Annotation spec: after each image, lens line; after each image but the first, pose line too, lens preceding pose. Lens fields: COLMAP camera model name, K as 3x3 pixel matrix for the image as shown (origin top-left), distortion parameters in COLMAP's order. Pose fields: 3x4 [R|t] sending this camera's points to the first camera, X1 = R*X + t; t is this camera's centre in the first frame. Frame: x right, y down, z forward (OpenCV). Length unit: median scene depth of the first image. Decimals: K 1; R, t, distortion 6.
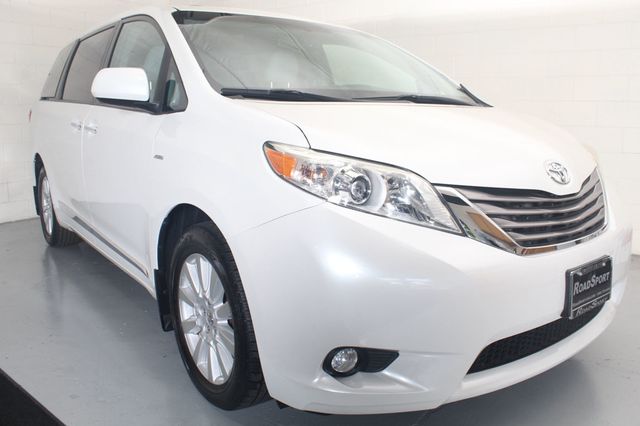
lens RADIAL K [[410.2, 0, 320.1], [0, 410.2, 204.3], [0, 0, 1]] dist [-0.059525, 0.000743]
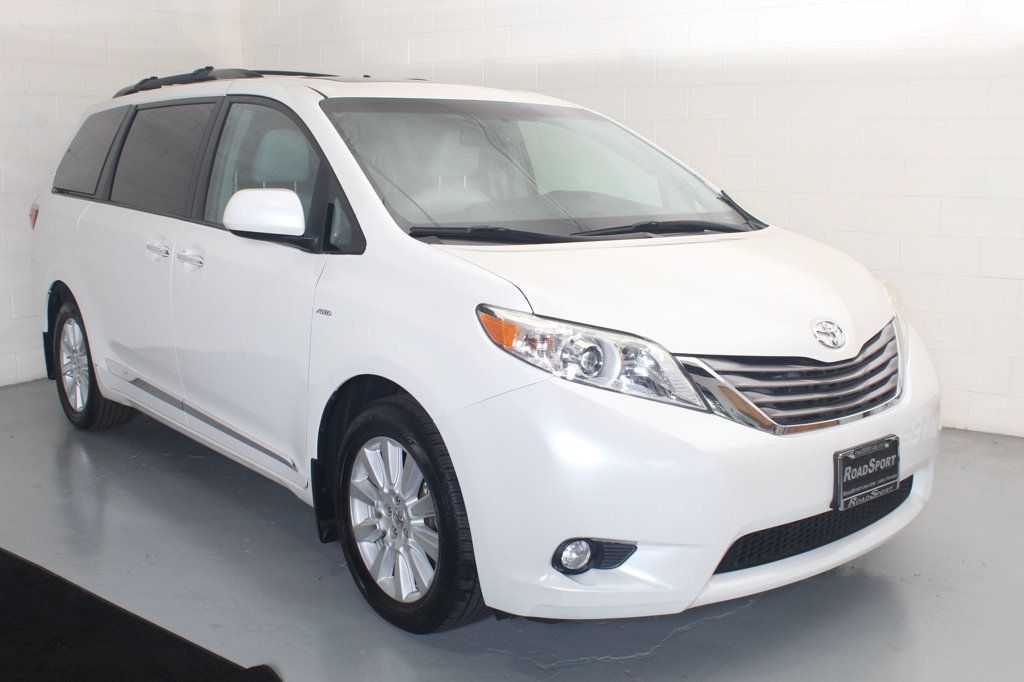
lens RADIAL K [[695.8, 0, 512.0], [0, 695.8, 341.0], [0, 0, 1]] dist [-0.050480, 0.000753]
pose [[0.999861, -0.006649, 0.015287, -0.083673], [0.006946, 0.999786, -0.019497, -0.045203], [-0.015154, 0.019600, 0.999693, -0.434247]]
